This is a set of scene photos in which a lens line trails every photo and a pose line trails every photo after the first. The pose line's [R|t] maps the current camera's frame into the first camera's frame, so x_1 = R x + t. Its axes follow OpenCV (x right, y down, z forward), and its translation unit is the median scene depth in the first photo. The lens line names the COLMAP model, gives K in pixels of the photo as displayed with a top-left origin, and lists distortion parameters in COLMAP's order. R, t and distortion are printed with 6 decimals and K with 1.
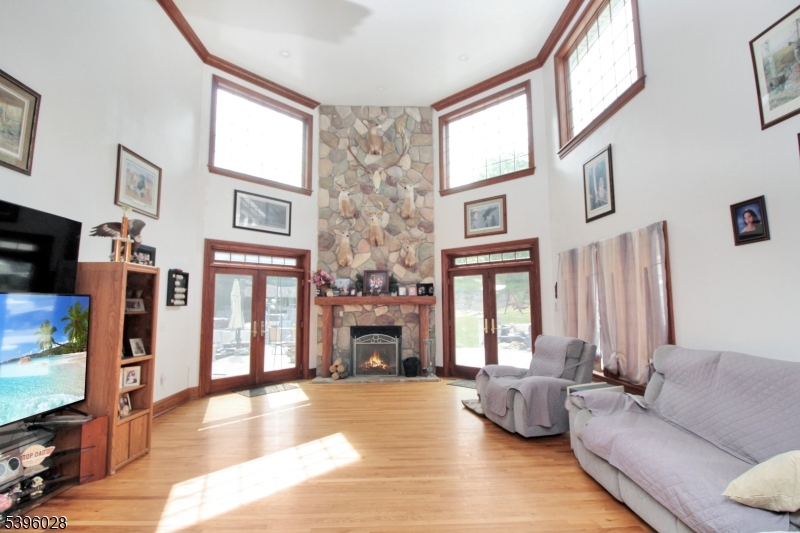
lens RADIAL K [[390.4, 0, 400.0], [0, 390.4, 266.5], [0, 0, 1]] dist [0.001454, -0.009363]
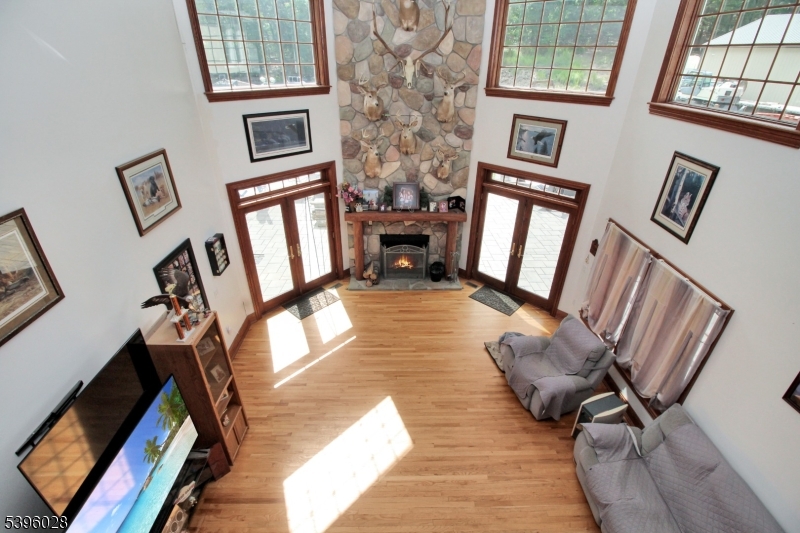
lens RADIAL K [[376.6, 0, 400.0], [0, 376.6, 266.5], [0, 0, 1]] dist [-0.001246, -0.000436]
pose [[0.999810, 0.019466, 0.000693, -0.074066], [-0.016214, 0.812013, 0.583413, -0.361775], [0.010794, -0.583314, 0.812175, 0.146615]]
